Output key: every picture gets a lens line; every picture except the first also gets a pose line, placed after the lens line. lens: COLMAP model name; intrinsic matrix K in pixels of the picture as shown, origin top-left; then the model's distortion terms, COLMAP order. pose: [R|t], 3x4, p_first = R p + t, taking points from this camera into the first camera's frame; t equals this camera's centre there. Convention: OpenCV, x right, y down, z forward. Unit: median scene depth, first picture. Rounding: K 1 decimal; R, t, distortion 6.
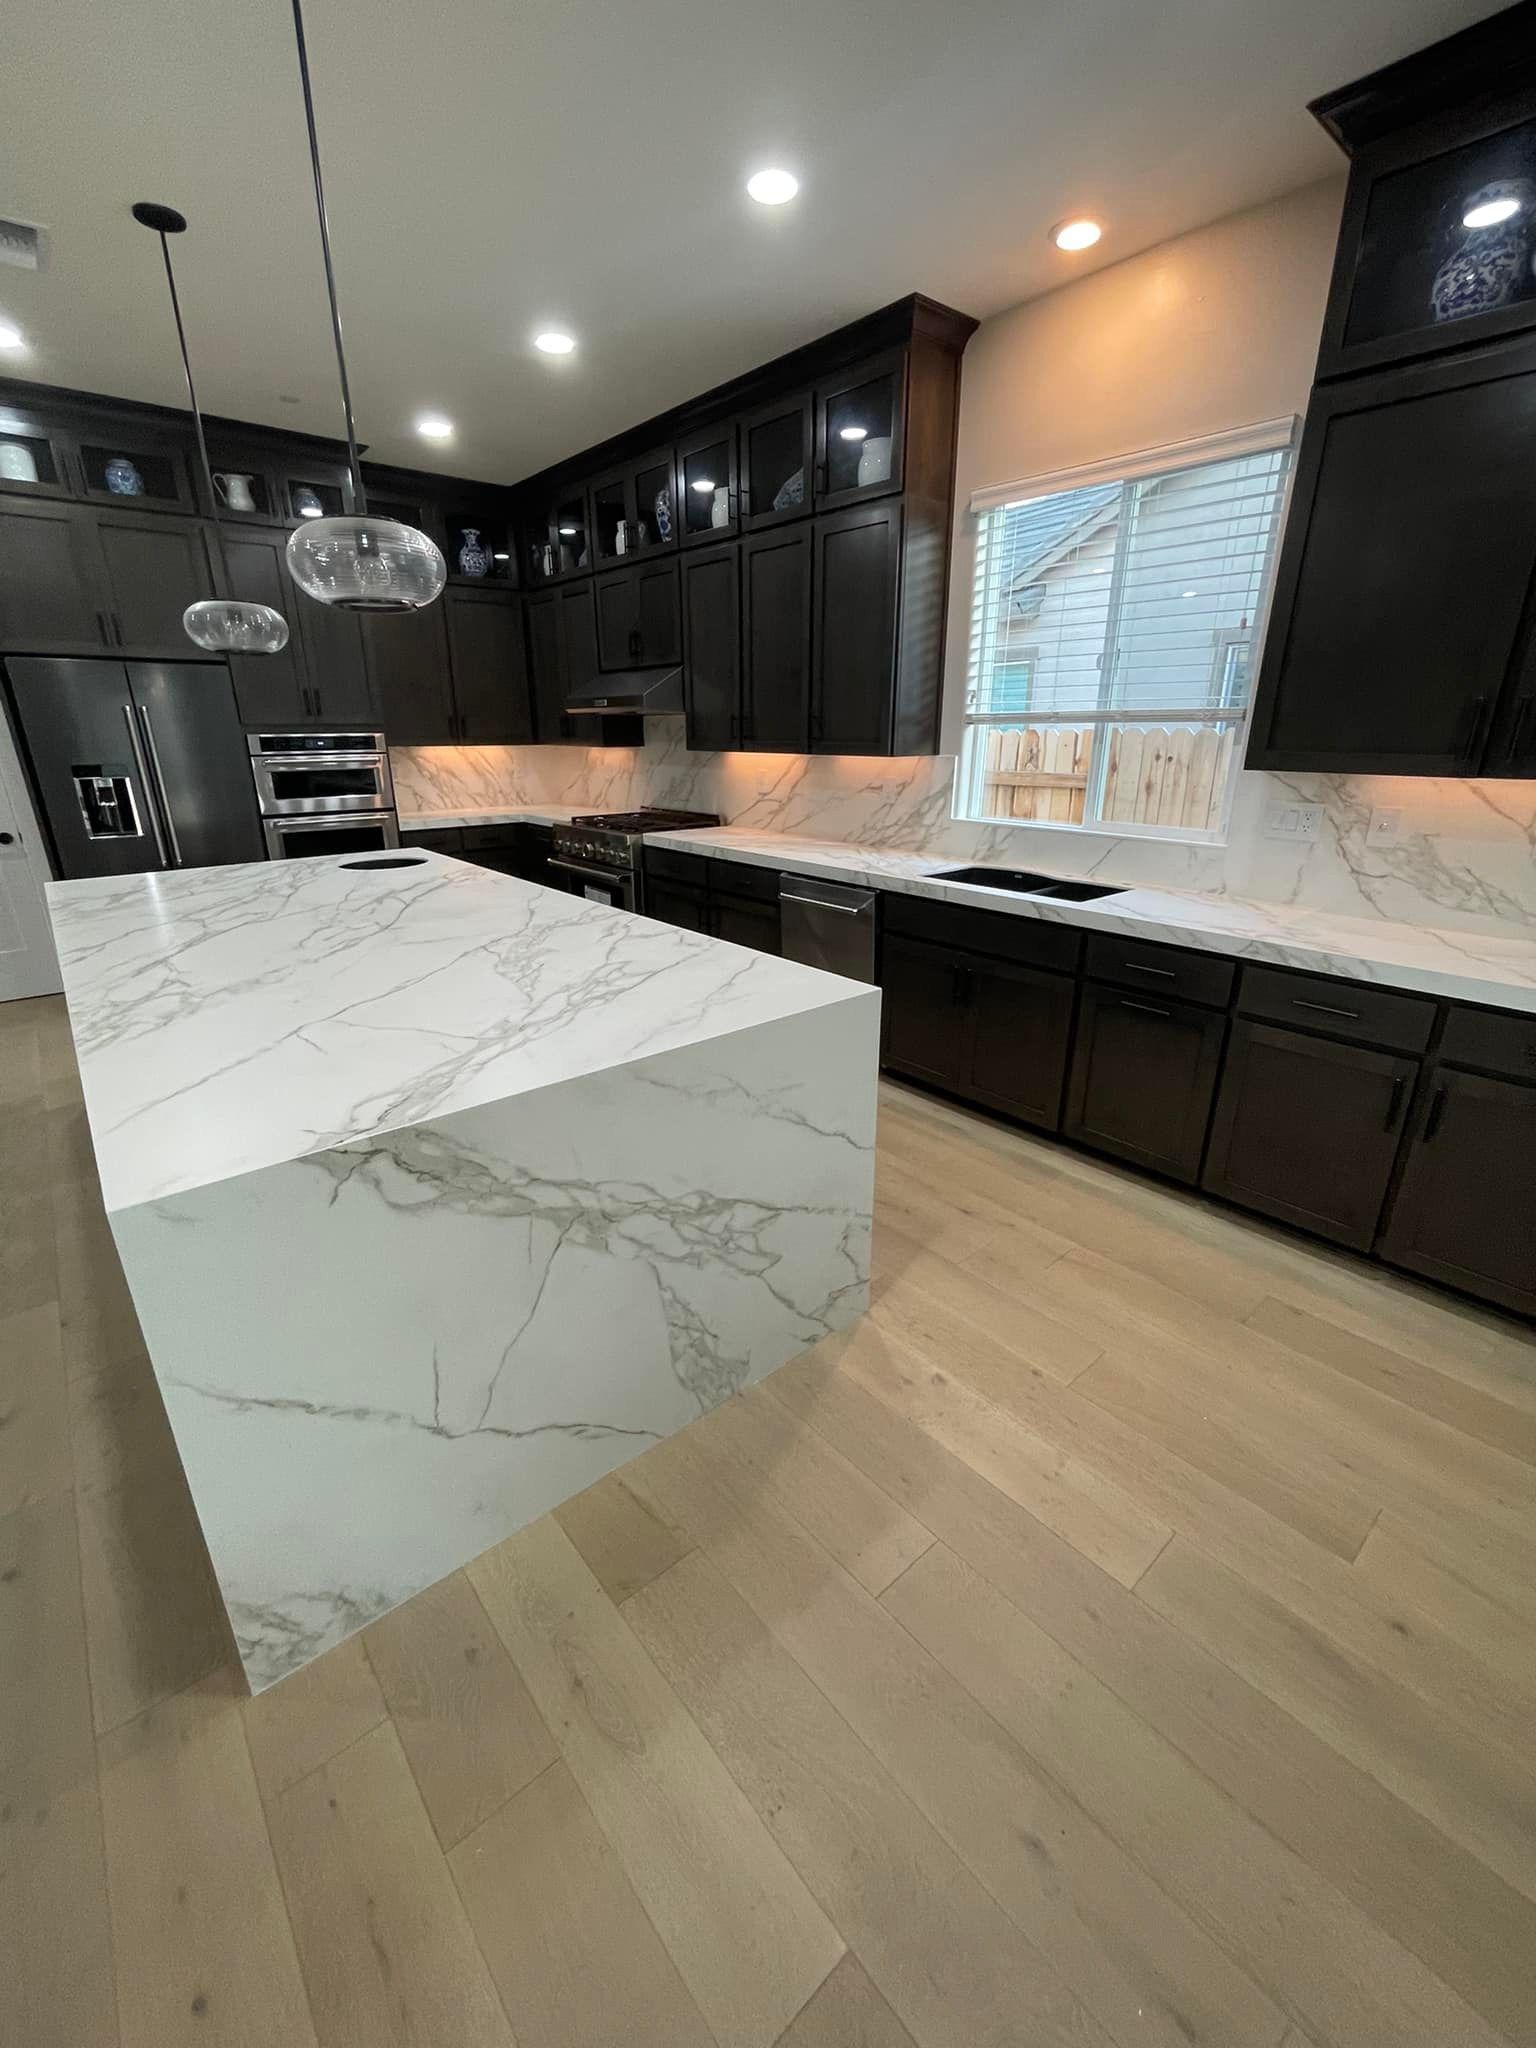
lens RADIAL K [[837.0, 0, 769.7], [0, 837.0, 1029.0], [0, 0, 1]] dist [-0.001205, -0.000649]
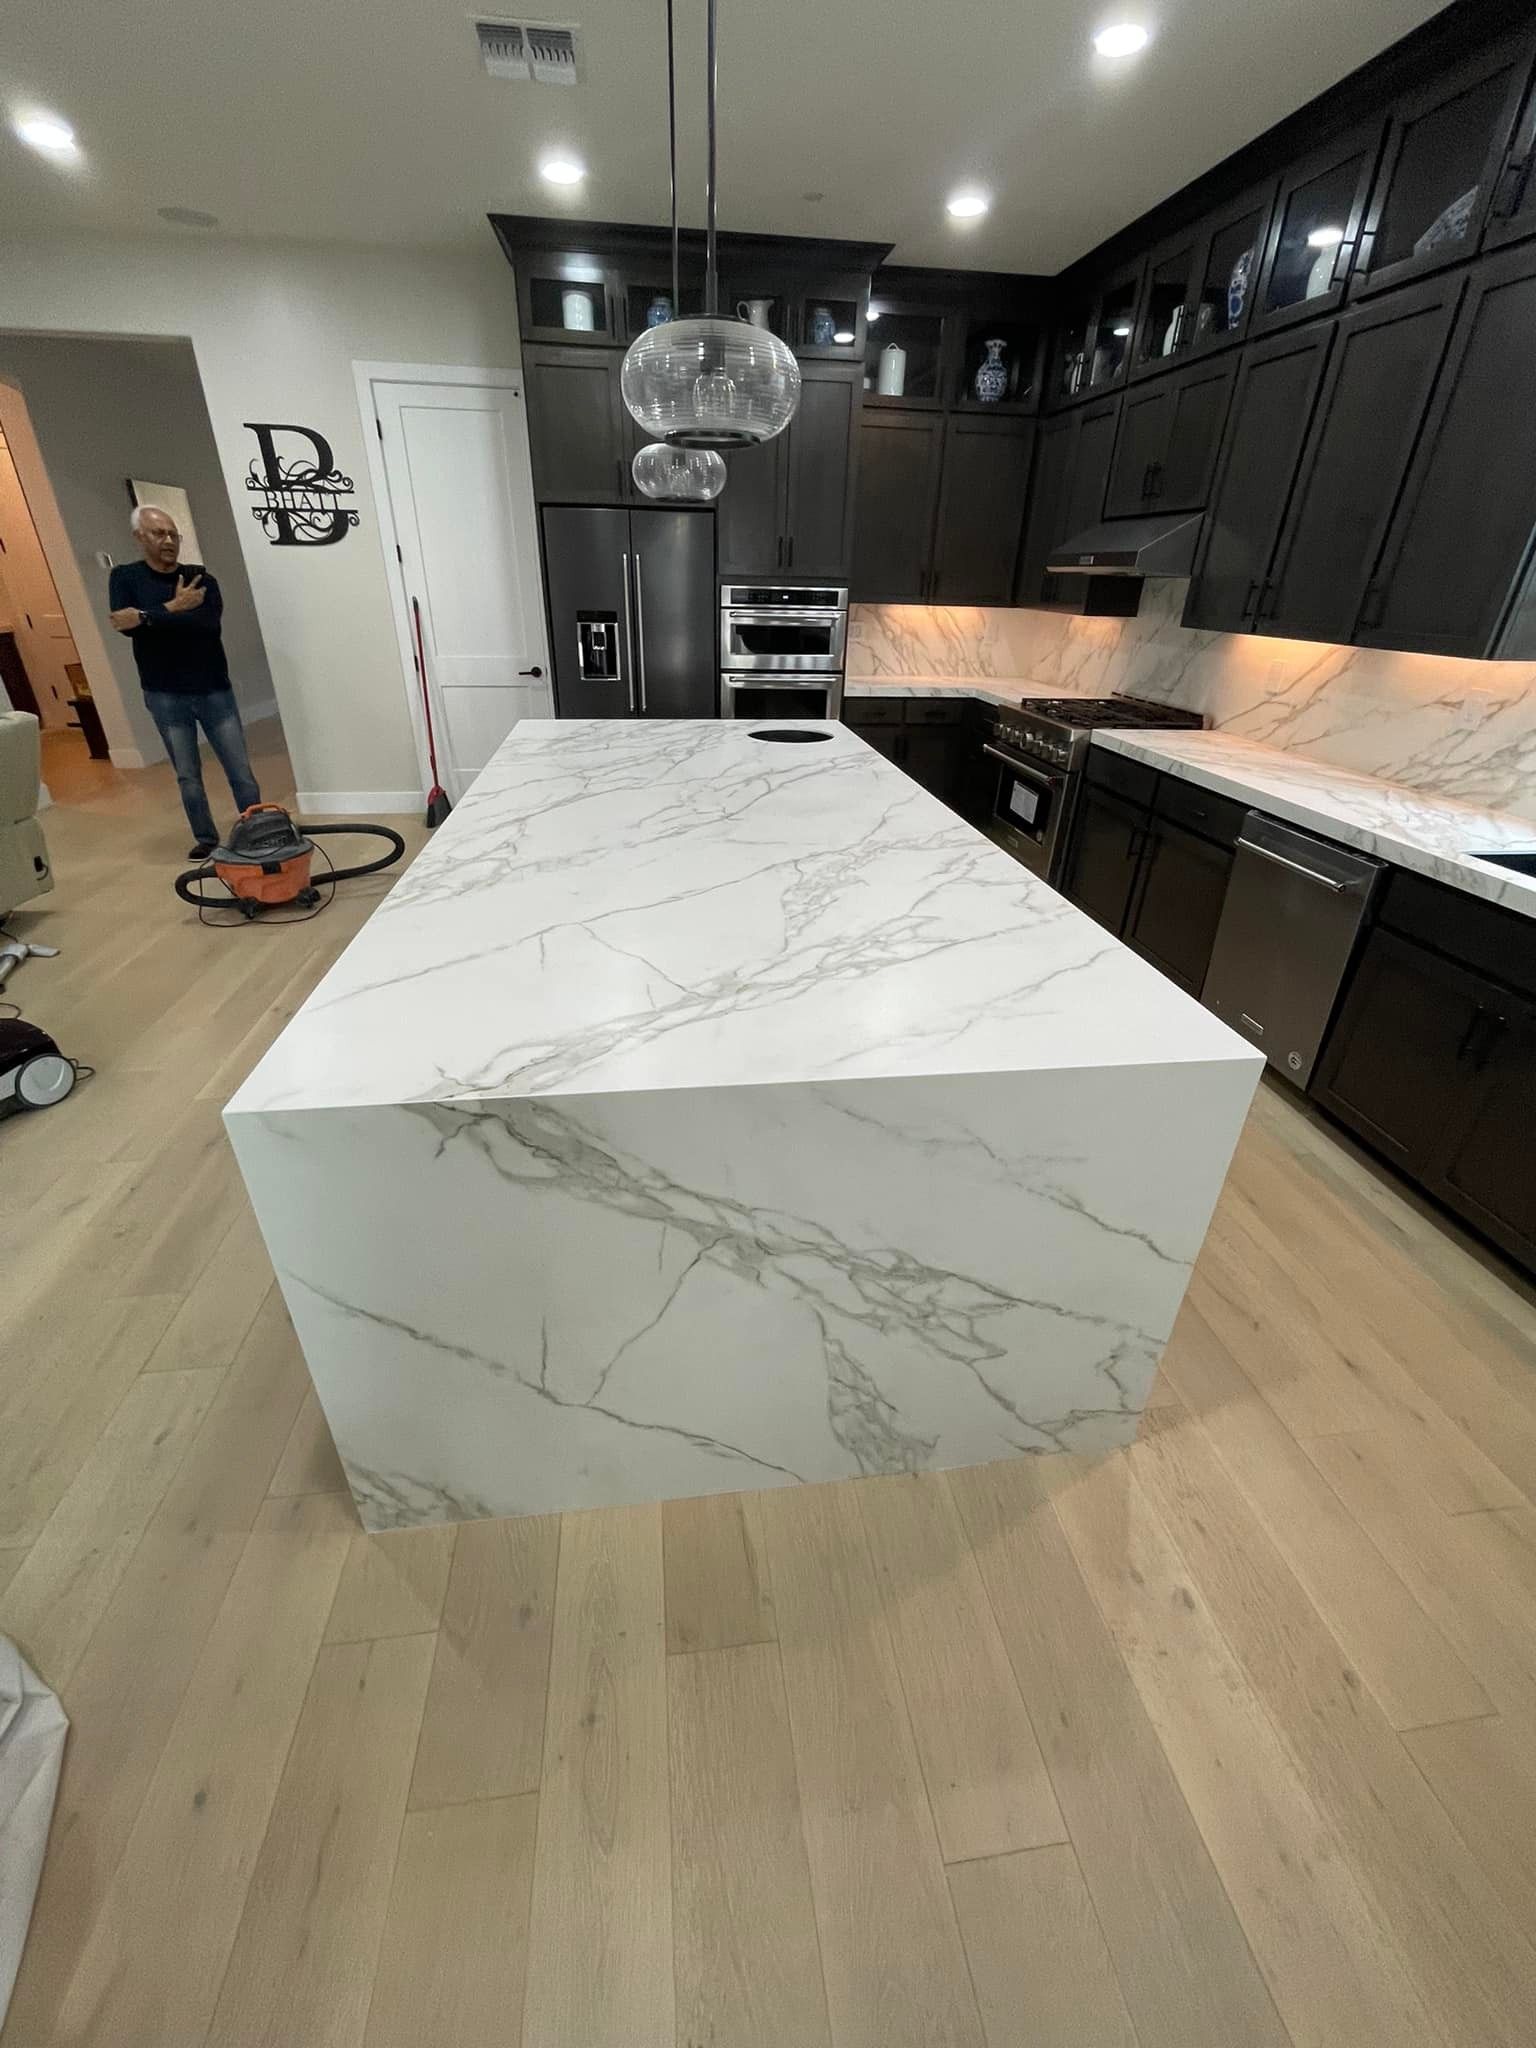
lens RADIAL K [[837.0, 0, 765.7], [0, 837.0, 1021.5], [0, 0, 1]] dist [-0.001205, -0.000649]
pose [[0.838282, 0.278618, -0.468674, 0.087678], [-0.210146, 0.958269, 0.193800, -0.098562], [0.503112, -0.063969, 0.861850, 0.215047]]
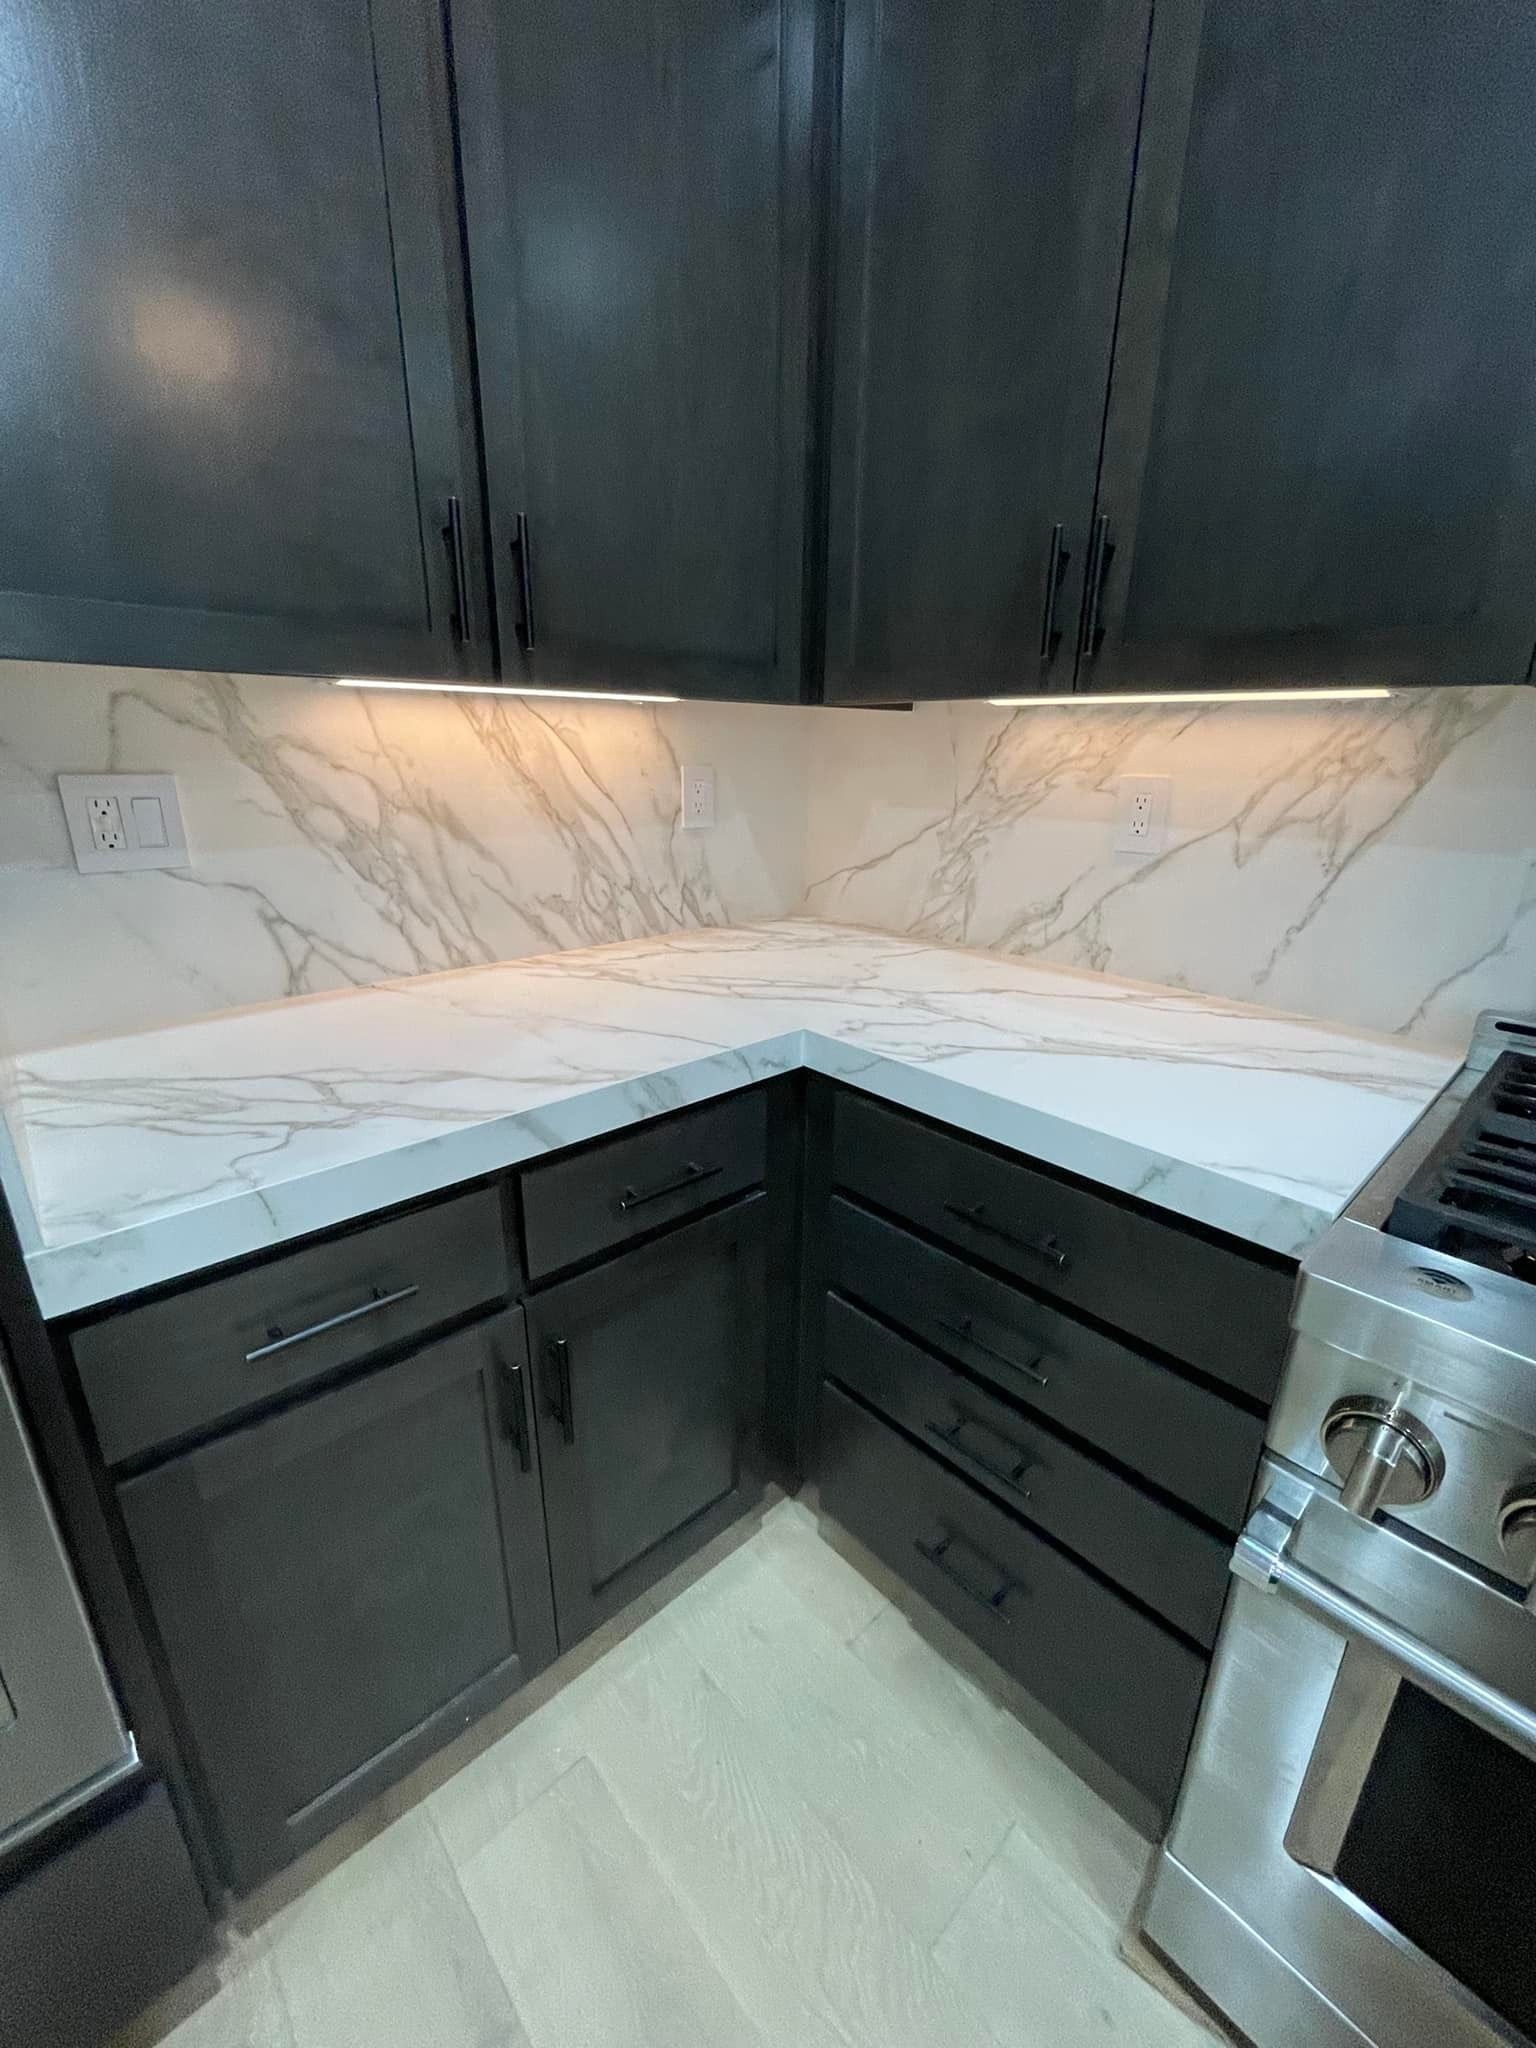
lens RADIAL K [[837.0, 0, 777.7], [0, 837.0, 1021.1], [0, 0, 1]] dist [-0.001205, -0.000649]
pose [[0.999027, -0.001707, 0.044076, -0.744079], [0.002896, 0.999633, -0.026922, -0.606412], [-0.044014, 0.027024, 0.998665, 1.907691]]
